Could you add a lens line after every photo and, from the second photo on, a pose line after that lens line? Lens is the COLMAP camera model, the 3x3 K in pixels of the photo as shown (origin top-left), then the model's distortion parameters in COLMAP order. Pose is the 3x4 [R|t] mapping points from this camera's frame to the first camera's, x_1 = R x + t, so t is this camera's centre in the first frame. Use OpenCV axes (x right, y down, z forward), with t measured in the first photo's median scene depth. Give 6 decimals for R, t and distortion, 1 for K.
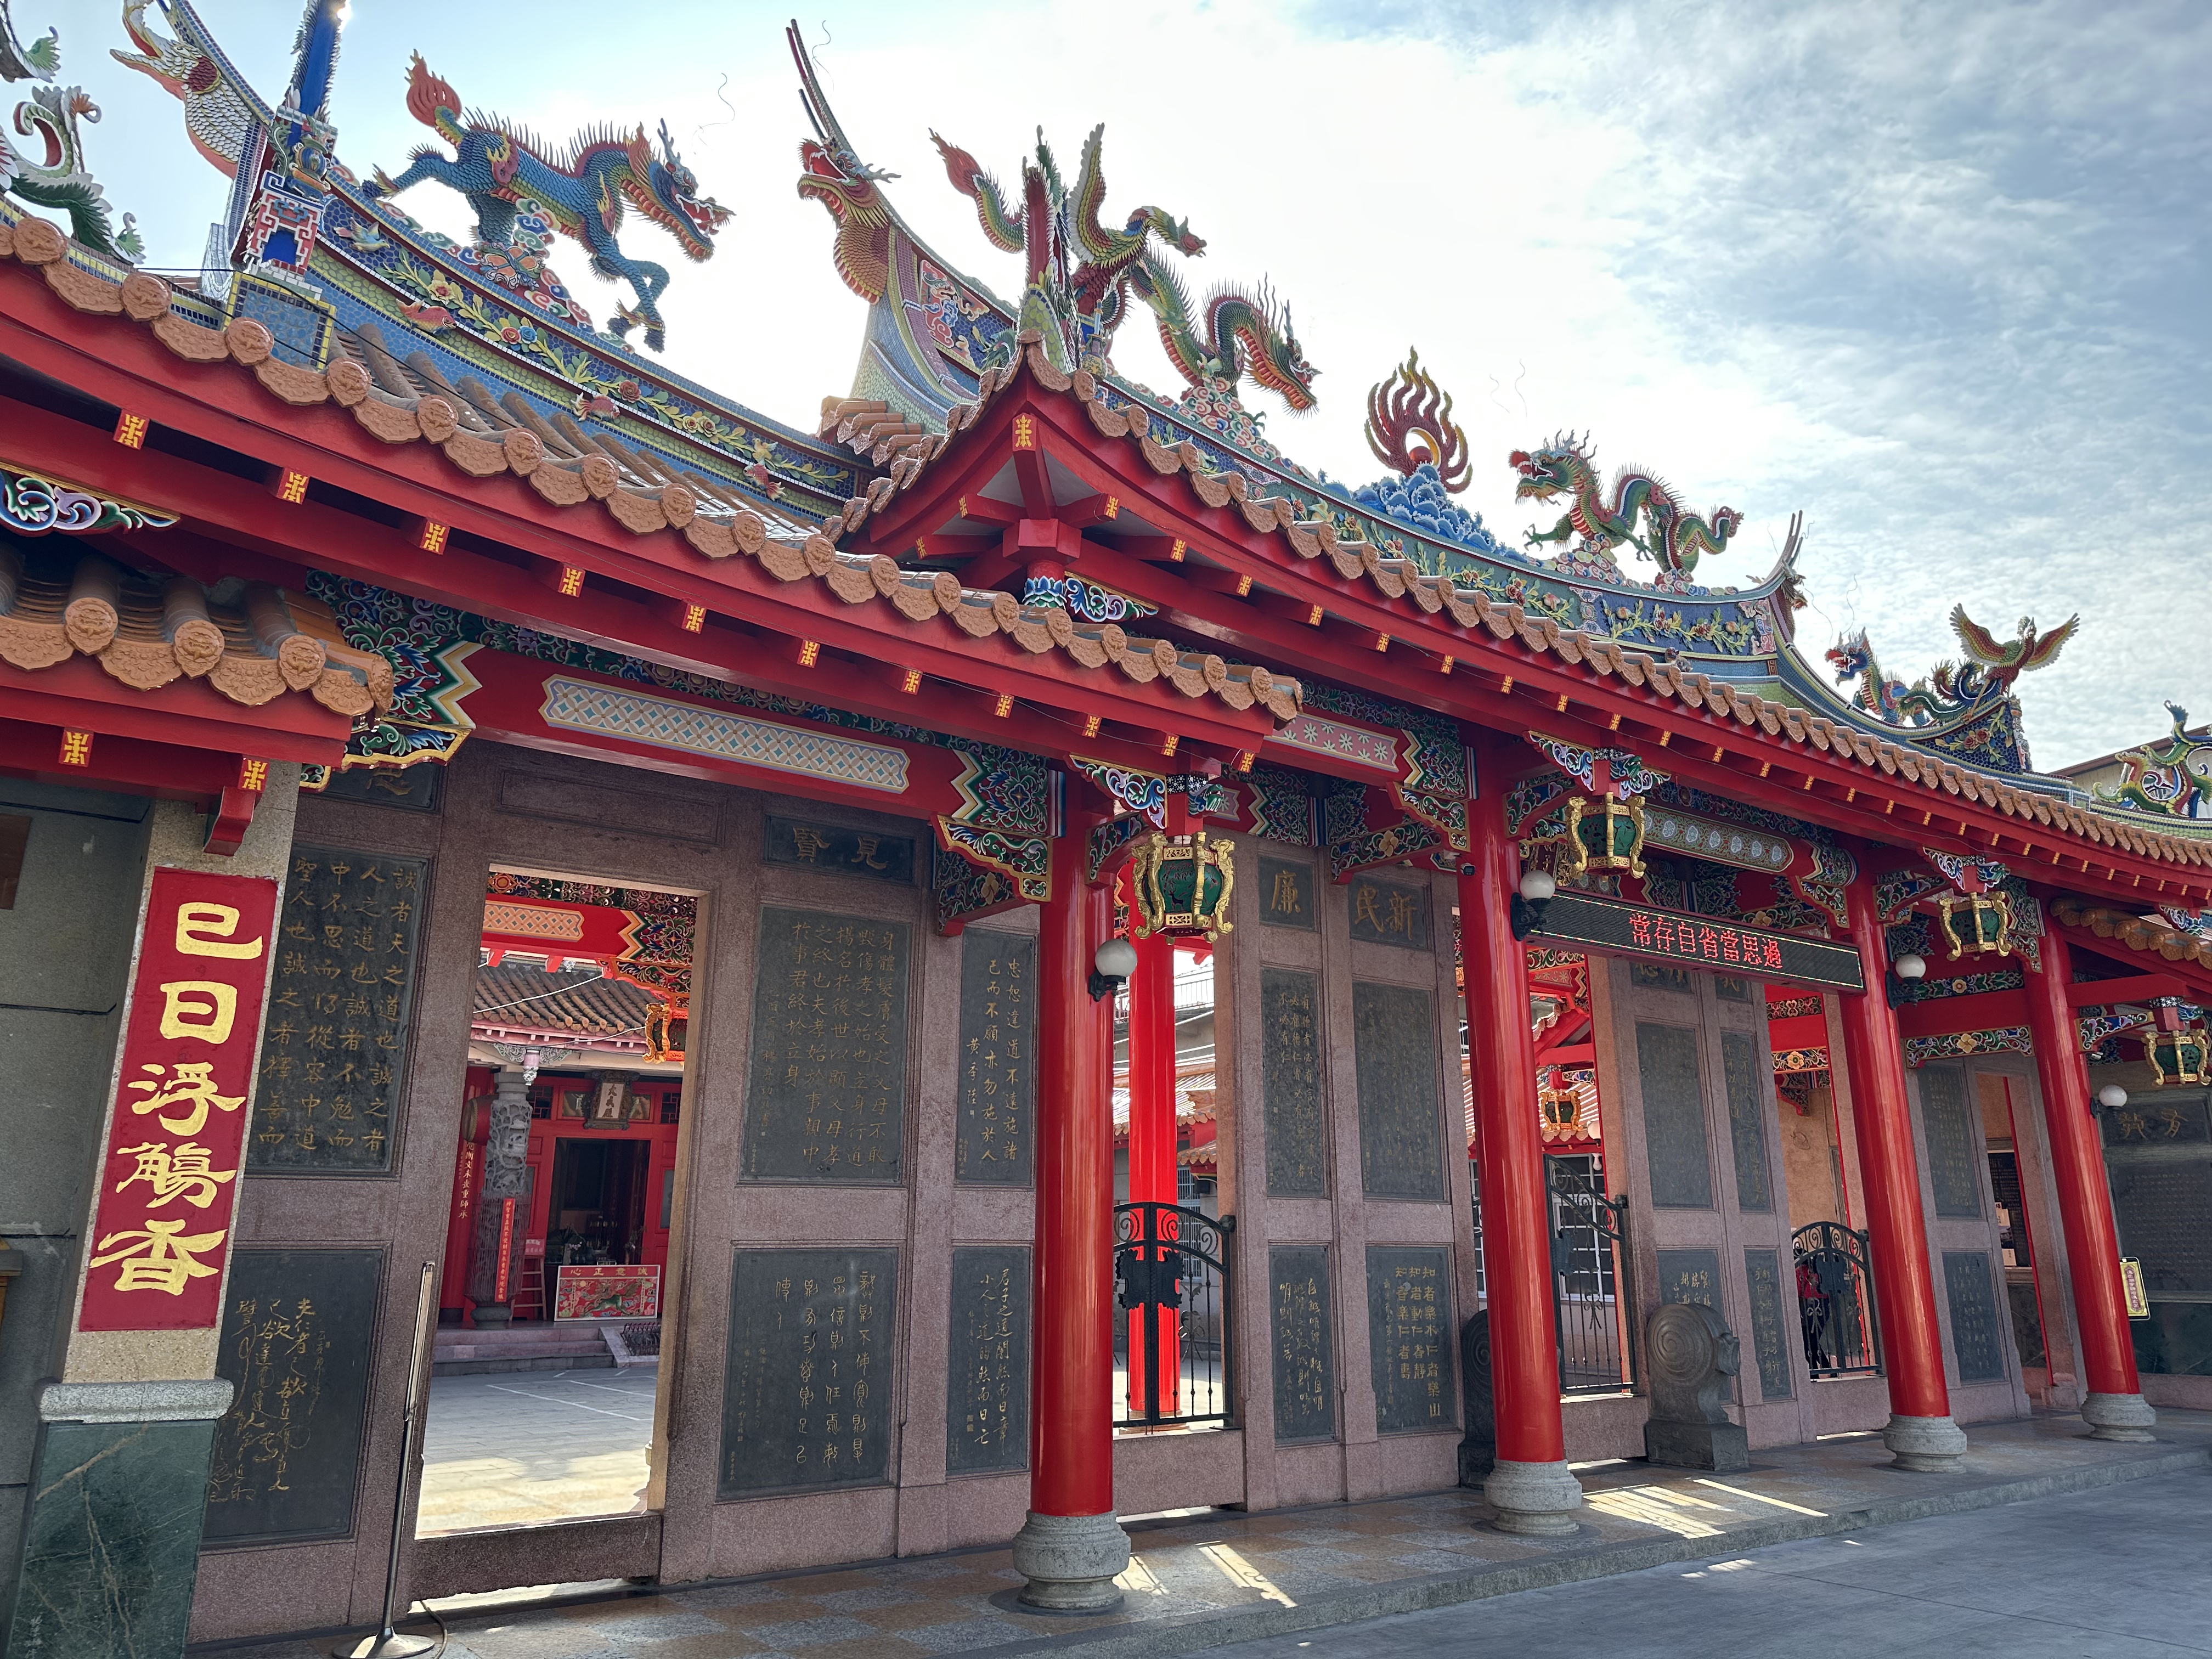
lens RADIAL K [[1575.5, 0, 1101.1], [0, 1575.5, 813.3], [0, 0, 1]] dist [0.129503, -0.225278]
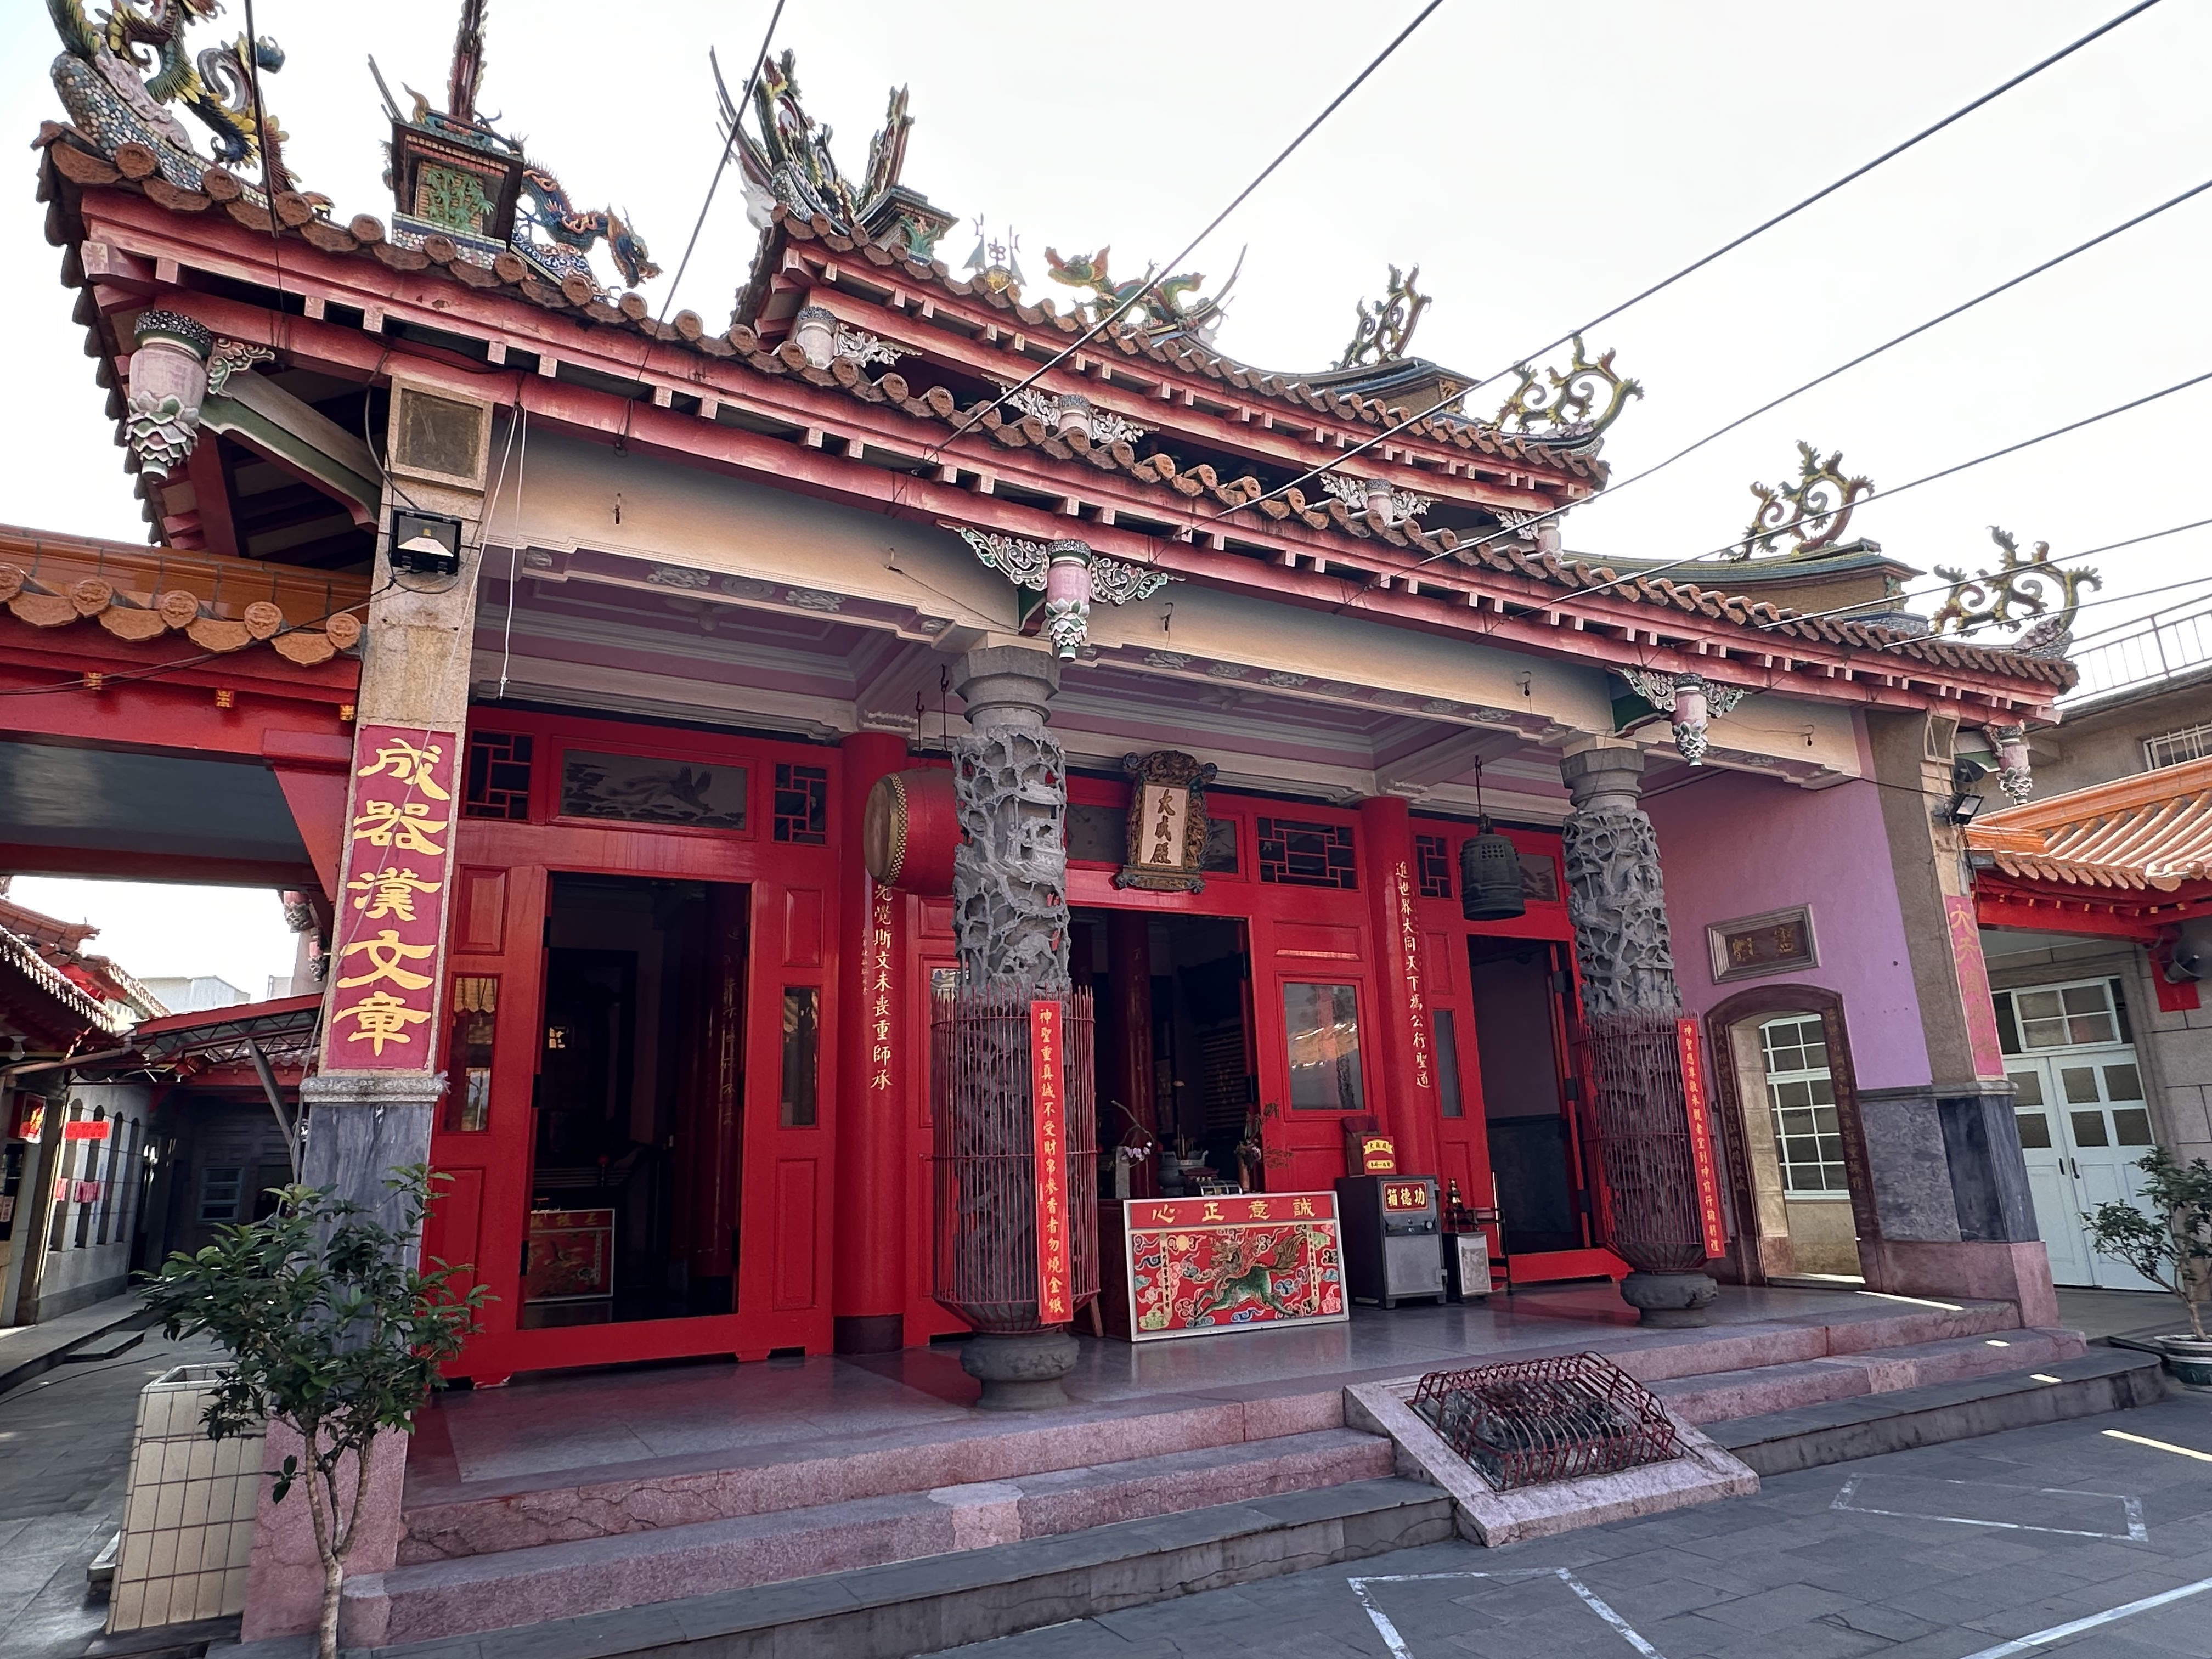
lens RADIAL K [[1327.4, 0, 1106.0], [0, 1327.4, 829.5], [0, 0, 1]] dist [-0.000004, -0.001140]
pose [[0.989434, -0.069910, -0.127019, -0.567215], [0.071896, 0.997350, 0.011116, 0.360445], [0.125905, -0.020131, 0.991838, 1.301735]]
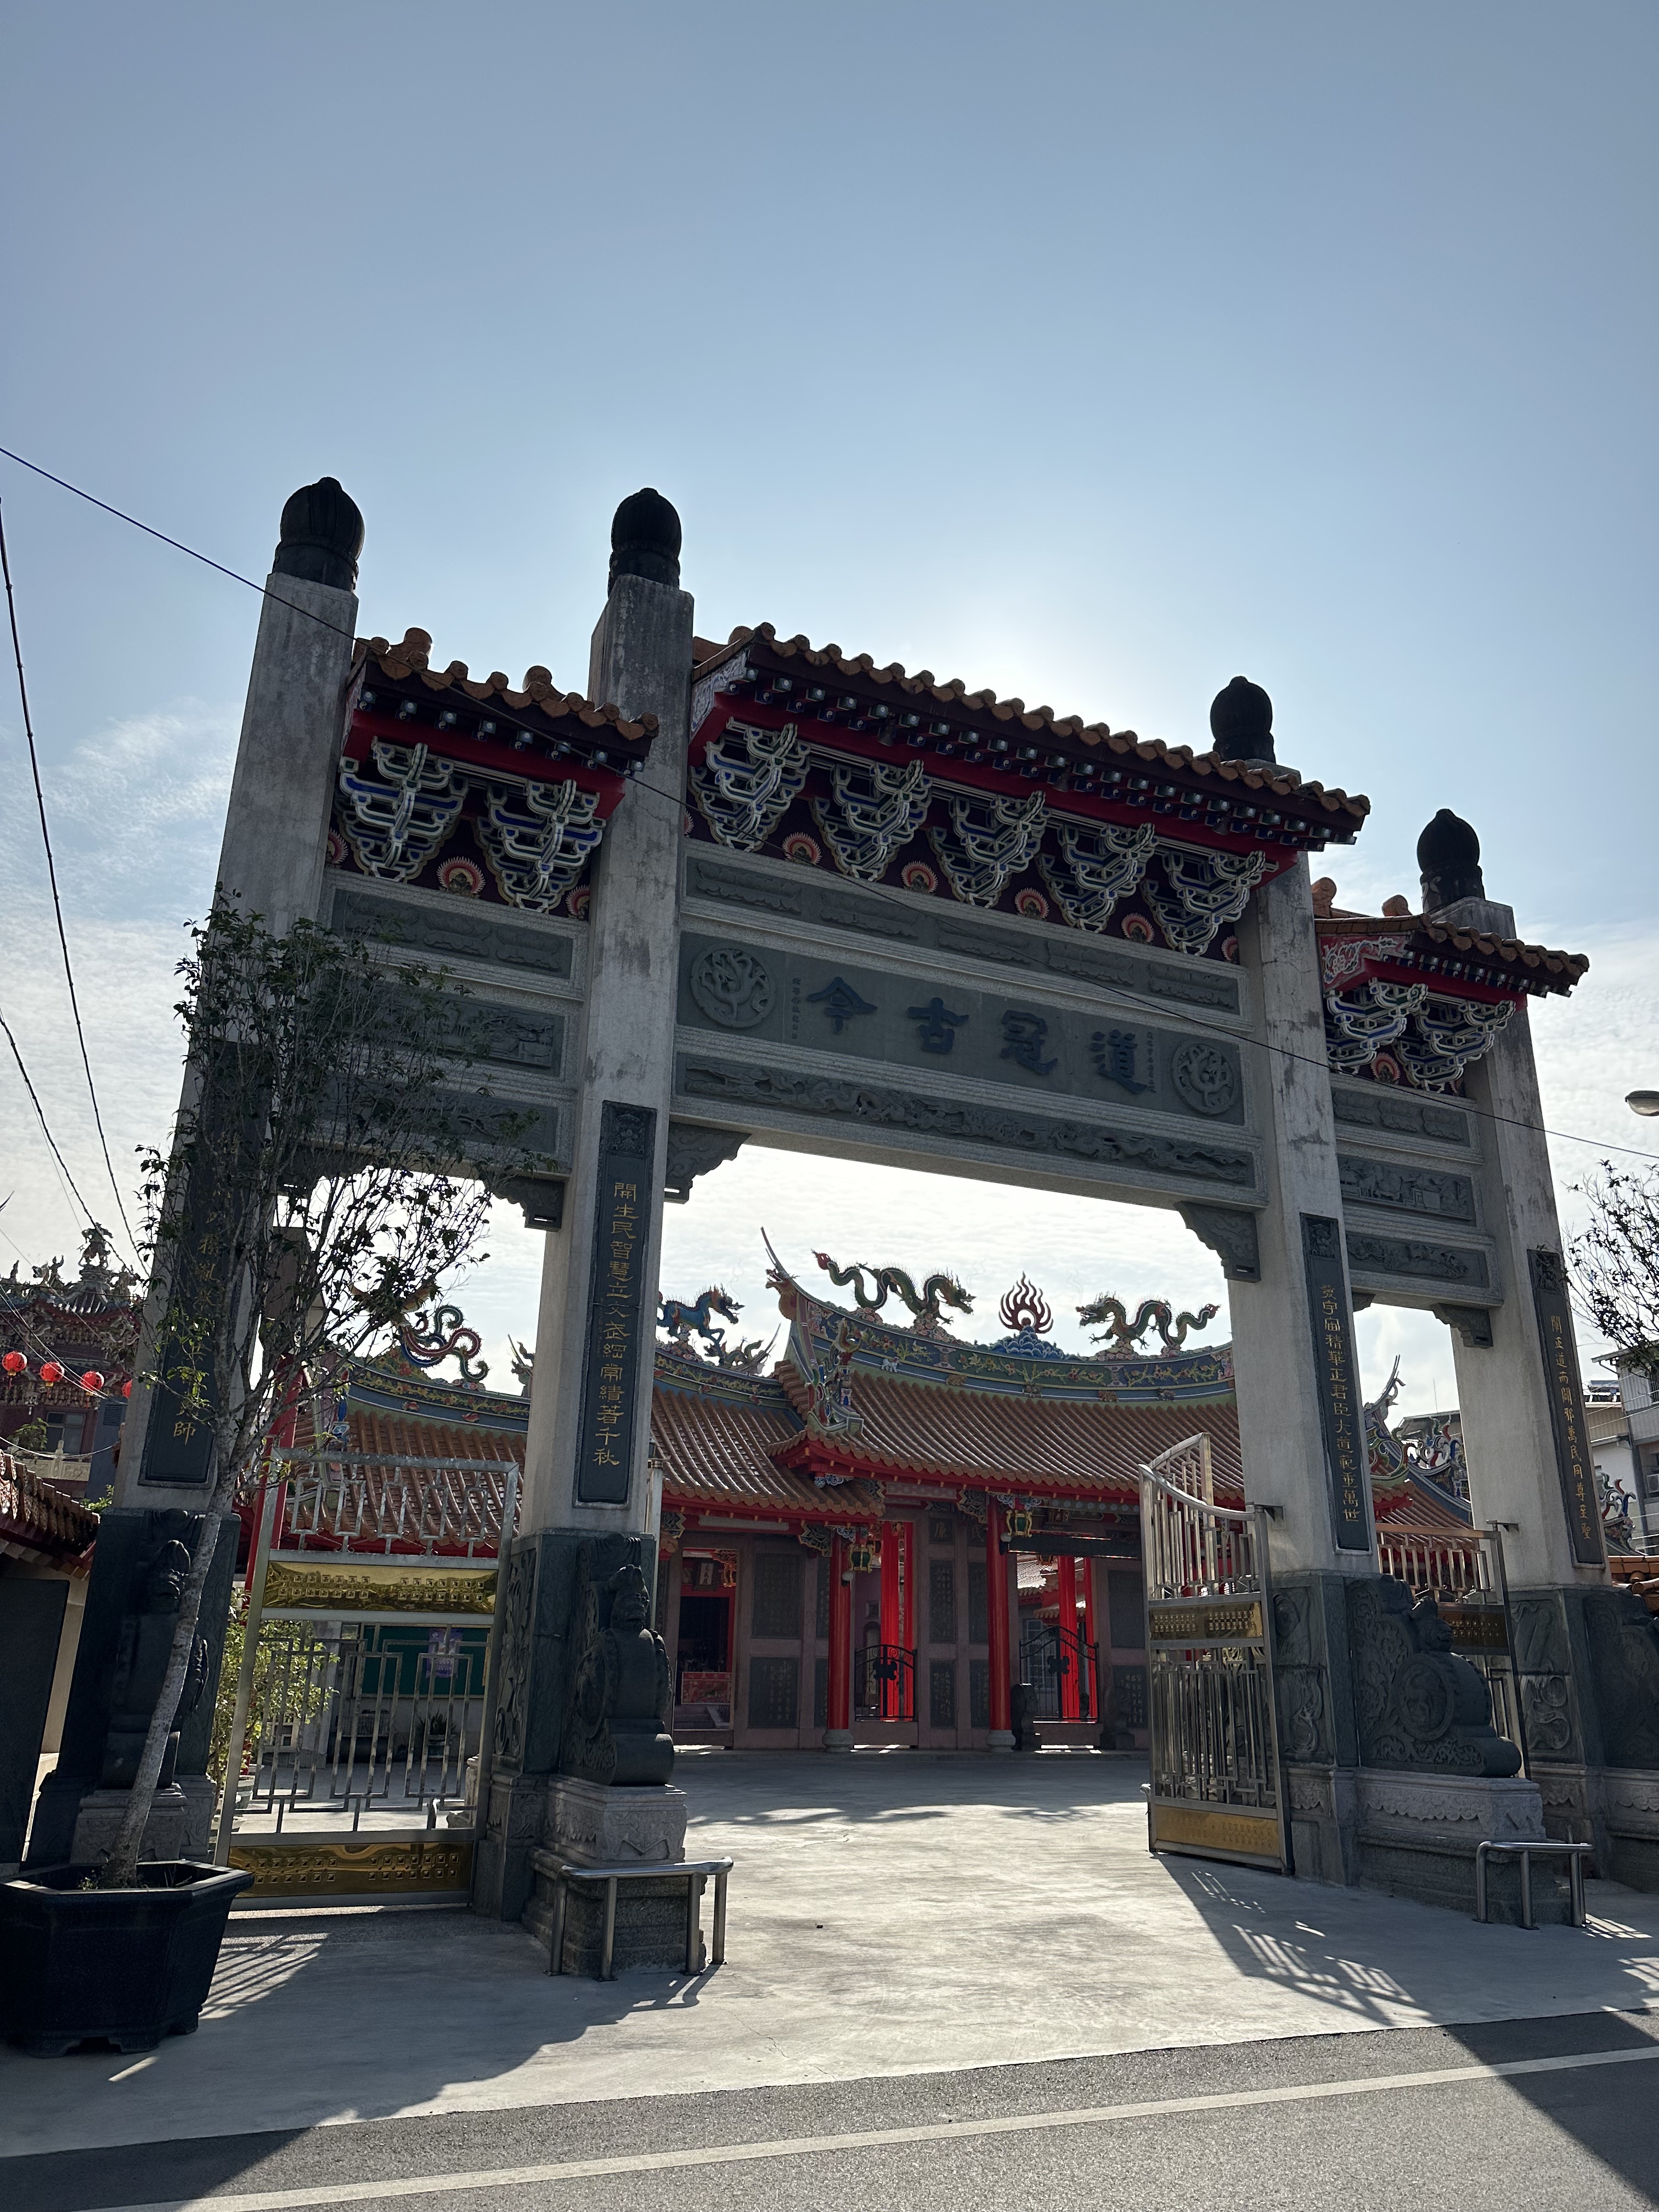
lens RADIAL K [[1575.5, 0, 831.9], [0, 1575.5, 1074.3], [0, 0, 1]] dist [0.129503, -0.225278]
pose [[0.977989, -0.058903, -0.200170, 0.421853], [0.039597, 0.994287, -0.099119, -0.376847], [0.204865, 0.089011, 0.974734, -1.459472]]
